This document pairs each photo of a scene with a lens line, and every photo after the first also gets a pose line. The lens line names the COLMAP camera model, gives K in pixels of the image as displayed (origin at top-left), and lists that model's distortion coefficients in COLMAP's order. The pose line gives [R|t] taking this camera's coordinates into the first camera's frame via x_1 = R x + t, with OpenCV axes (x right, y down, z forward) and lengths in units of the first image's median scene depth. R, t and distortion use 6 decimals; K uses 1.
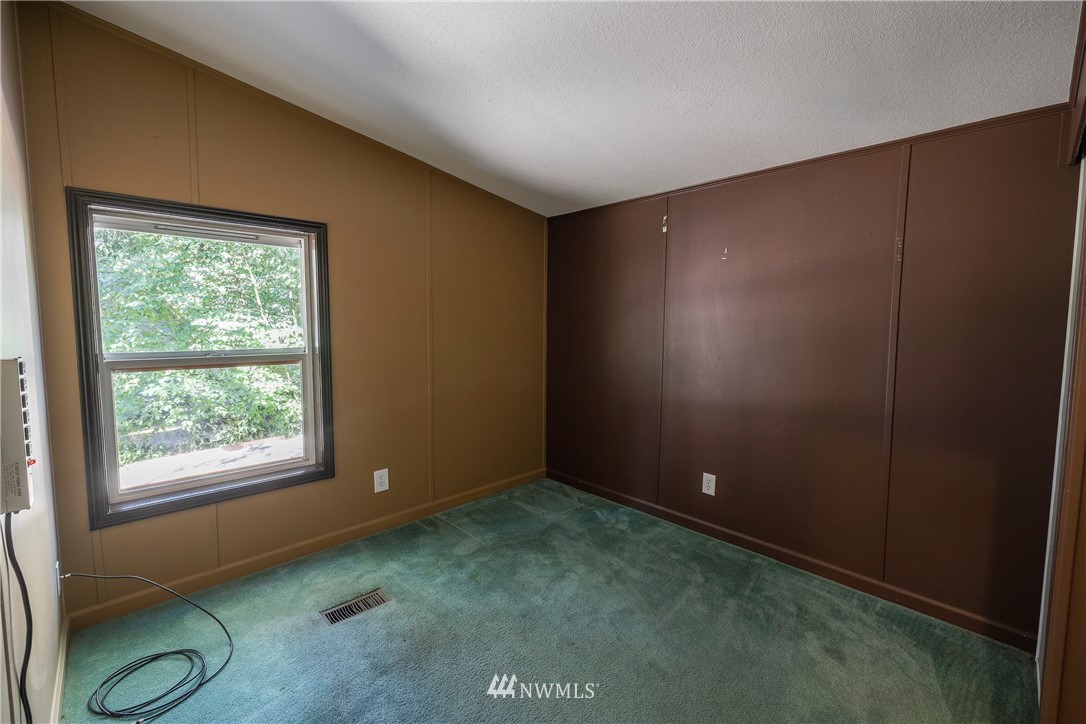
lens RADIAL K [[454.2, 0, 539.2], [0, 454.2, 357.8], [0, 0, 1]] dist [-0.003843, -0.000272]
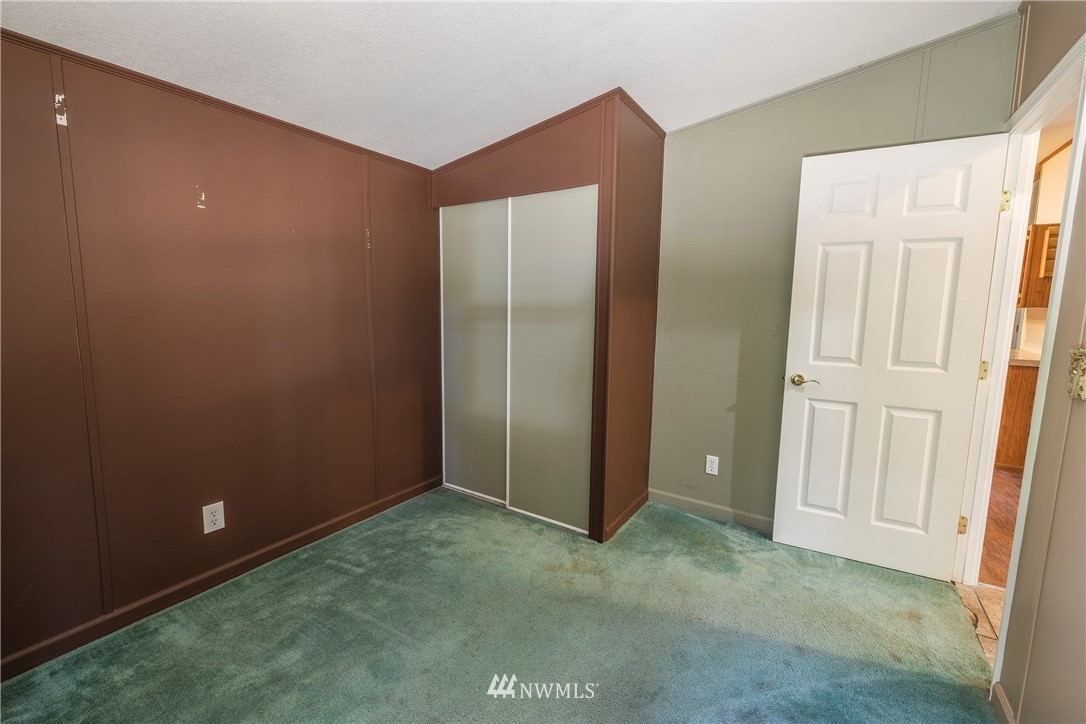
lens RADIAL K [[454.2, 0, 539.2], [0, 454.2, 357.8], [0, 0, 1]] dist [-0.003843, -0.000272]
pose [[-0.227686, -0.133625, 0.964522, -0.530693], [0.062071, 0.986533, 0.151327, -0.069352], [-0.971754, 0.094324, -0.216326, 0.790230]]
